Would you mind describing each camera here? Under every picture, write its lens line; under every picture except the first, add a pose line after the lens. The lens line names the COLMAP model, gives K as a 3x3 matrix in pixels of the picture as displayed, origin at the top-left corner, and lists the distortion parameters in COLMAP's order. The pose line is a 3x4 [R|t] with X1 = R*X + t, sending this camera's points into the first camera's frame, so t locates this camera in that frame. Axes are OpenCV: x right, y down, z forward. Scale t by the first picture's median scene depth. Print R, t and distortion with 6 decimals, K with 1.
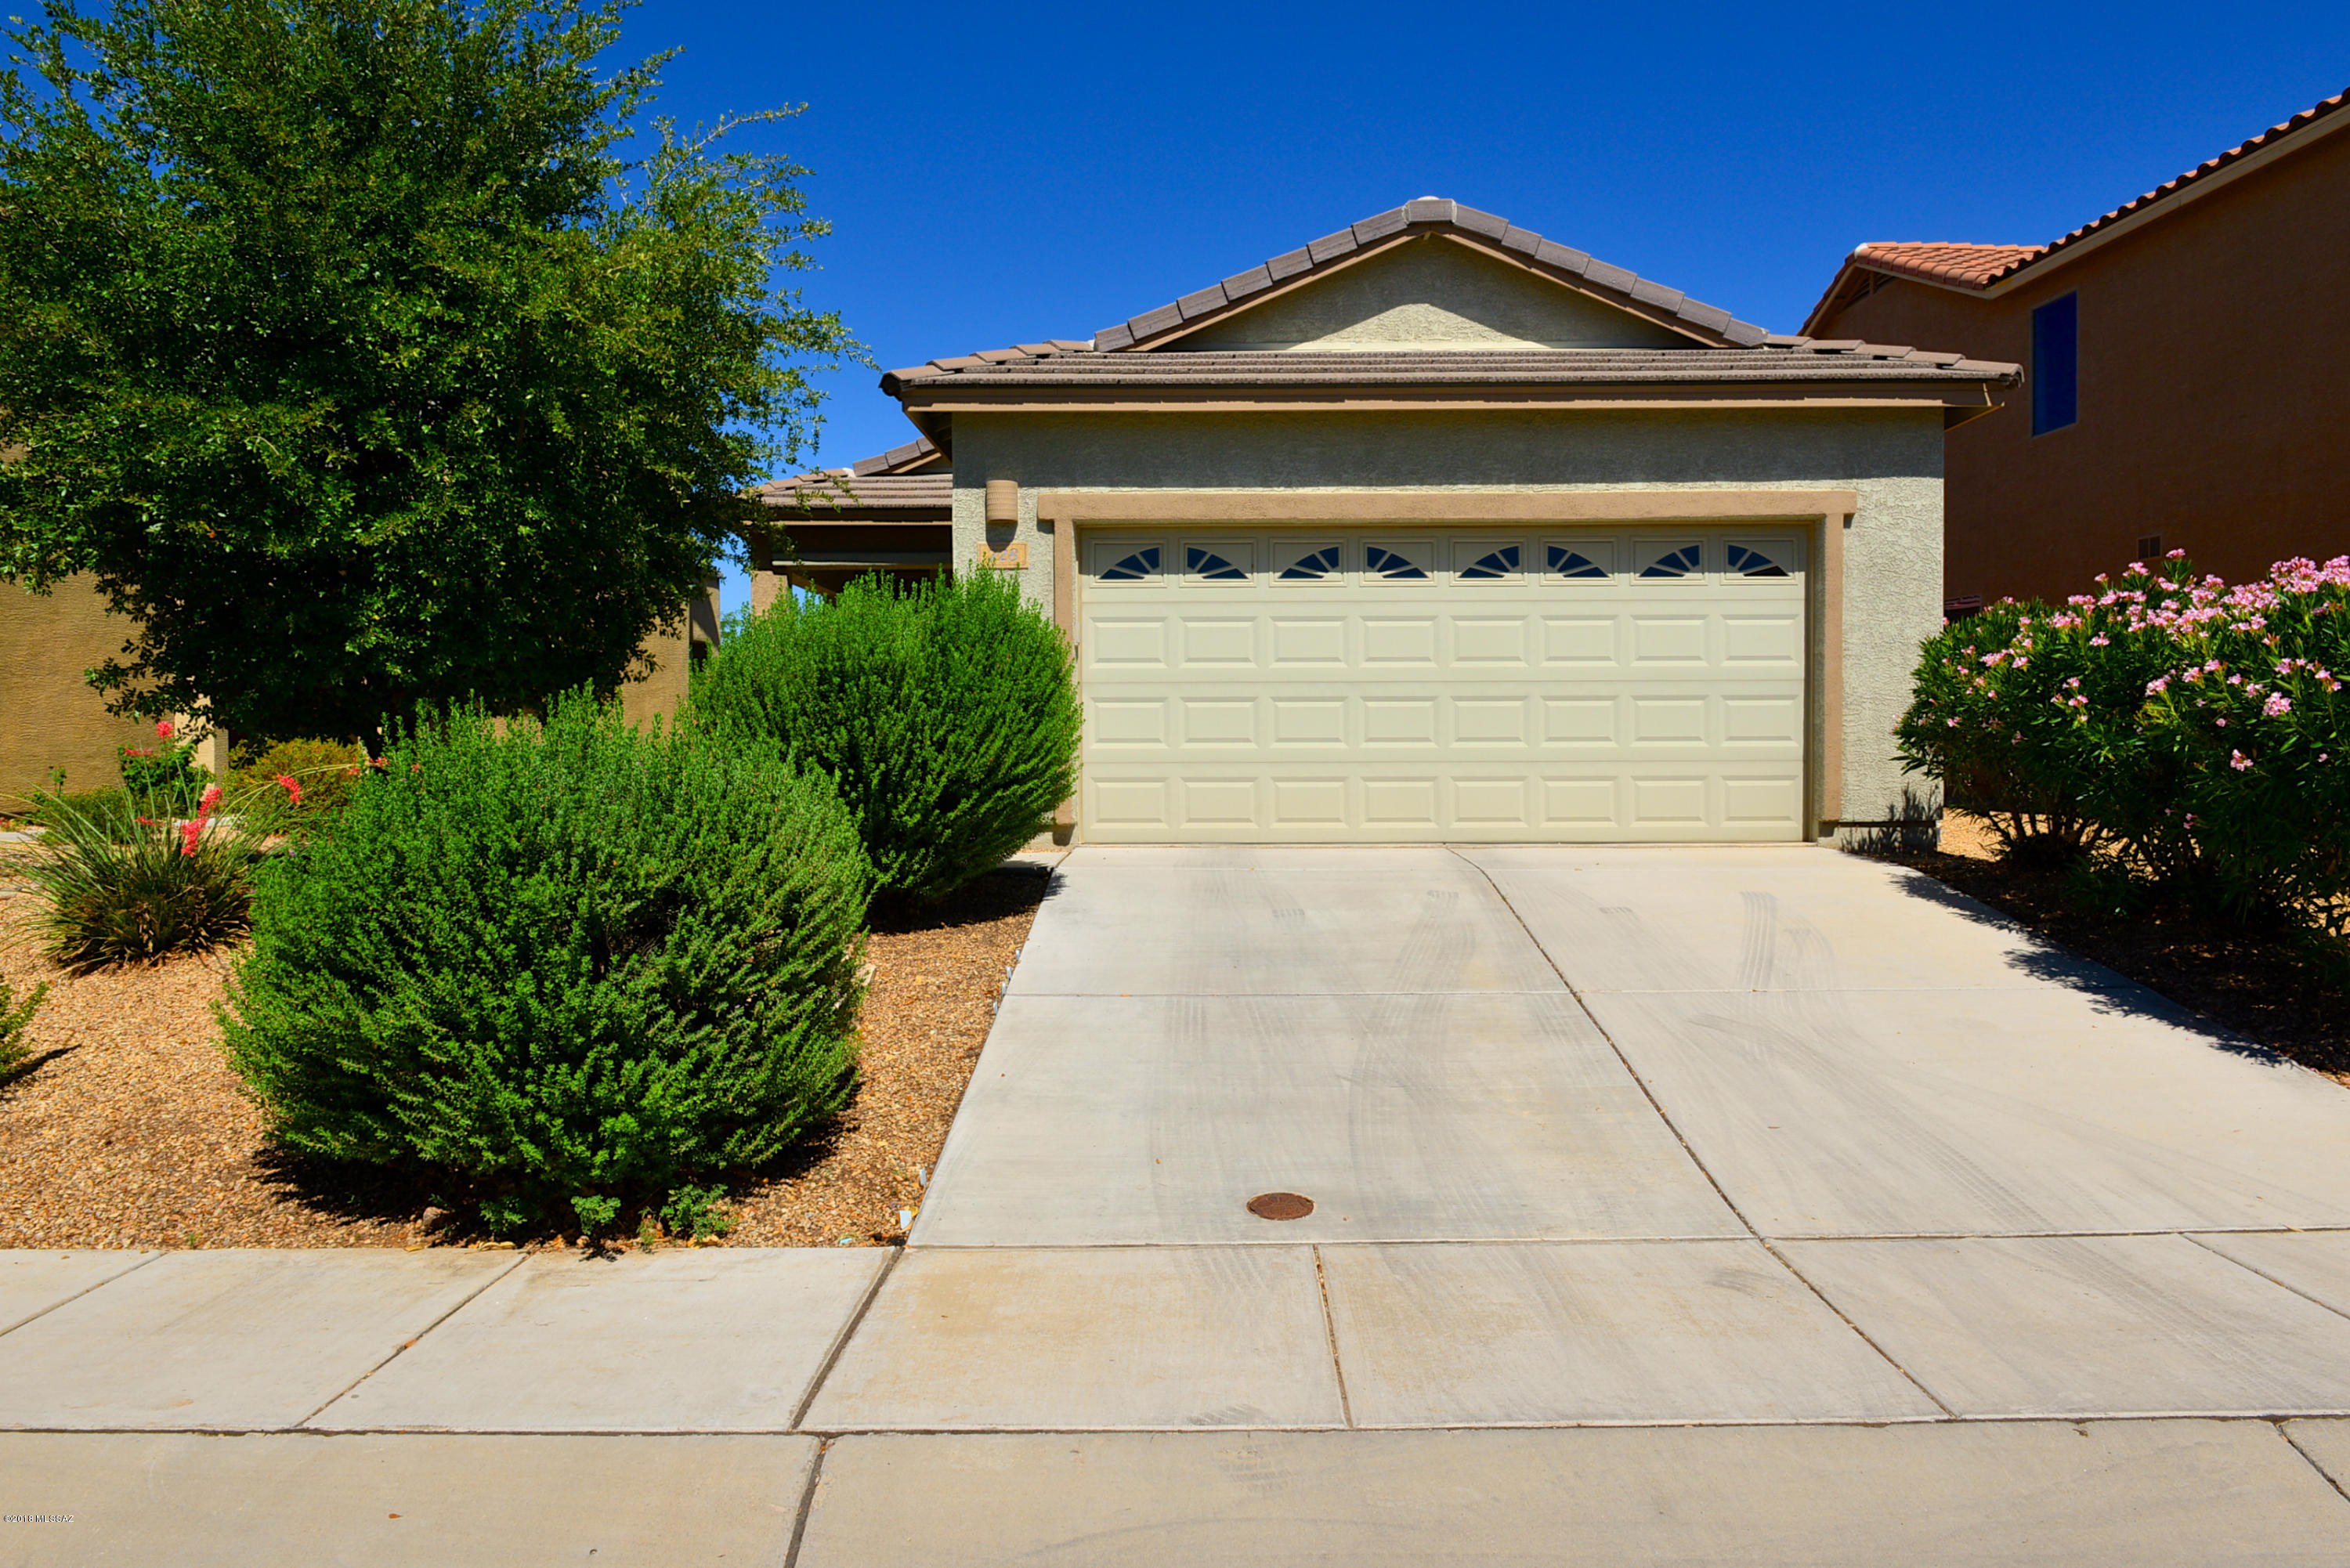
lens RADIAL K [[1583.9, 0, 1175.0], [0, 1583.9, 784.0], [0, 0, 1]] dist [-0.003653, -0.002076]
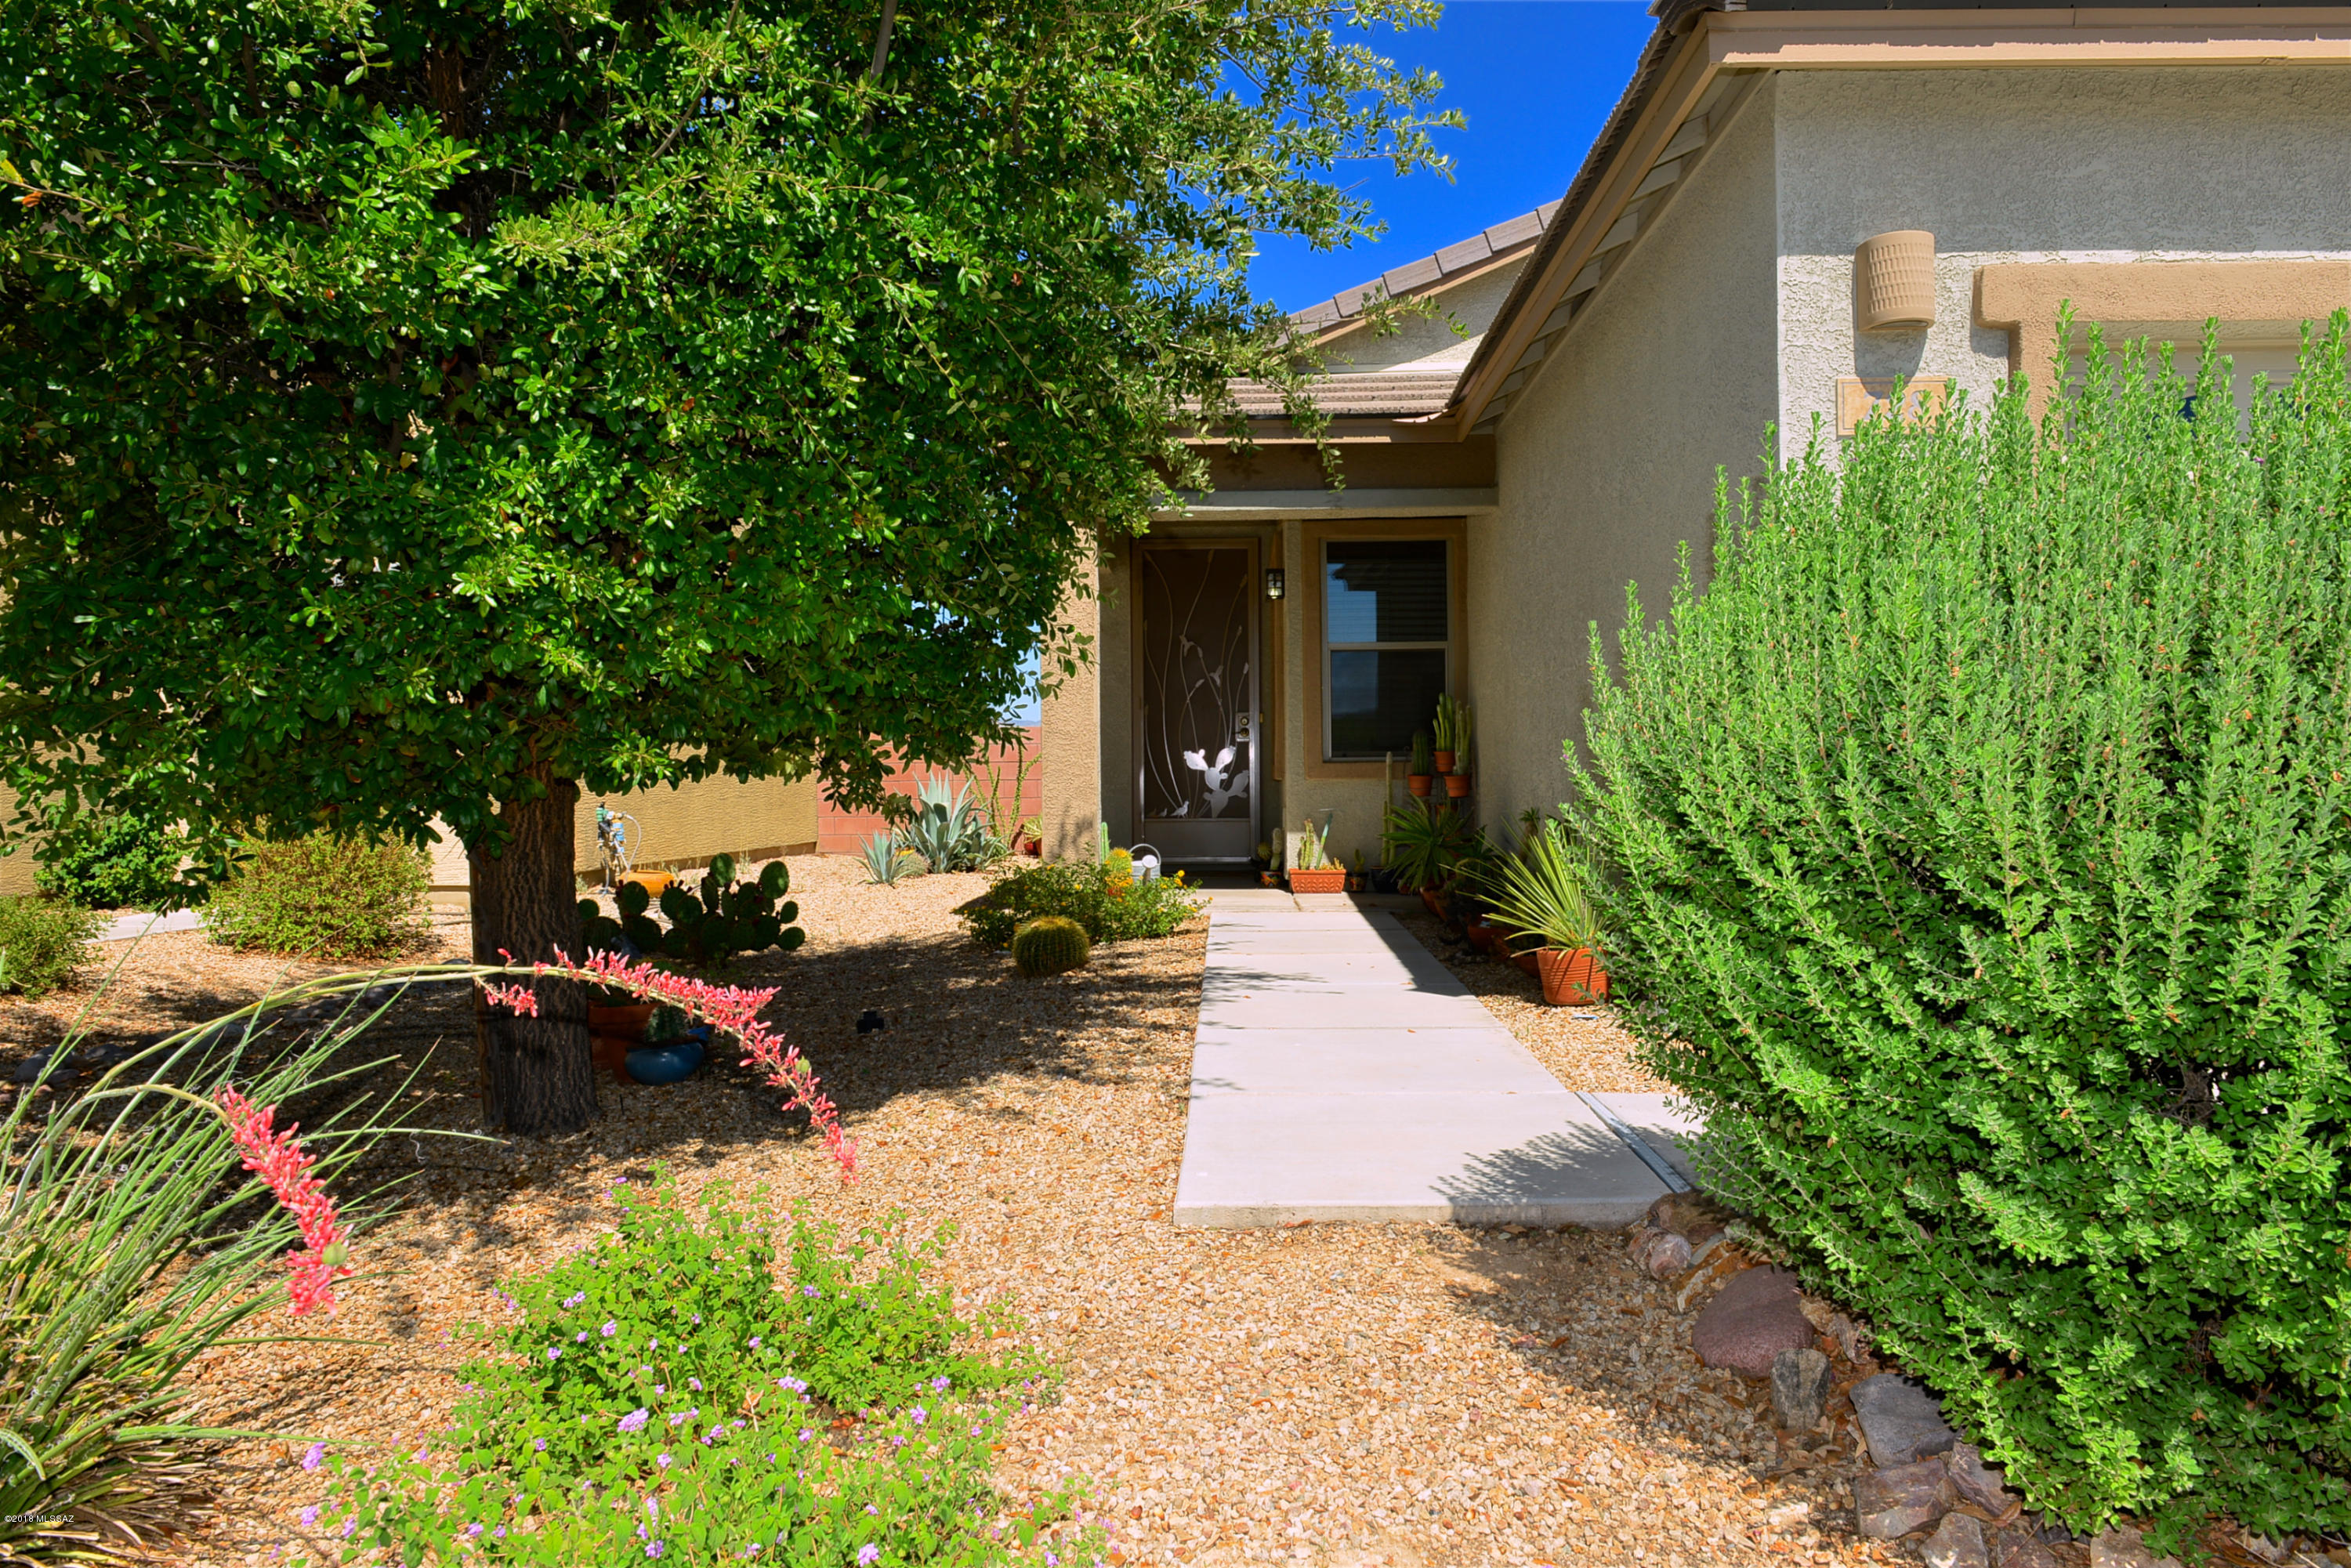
lens RADIAL K [[1584.6, 0, 1175.5], [0, 1584.6, 784.0], [0, 0, 1]] dist [-0.003653, -0.002076]
pose [[0.999738, -0.000173, -0.022910, -0.333918], [-0.000009, 0.999968, -0.007954, -0.038521], [0.022910, 0.007952, 0.999706, 0.614270]]
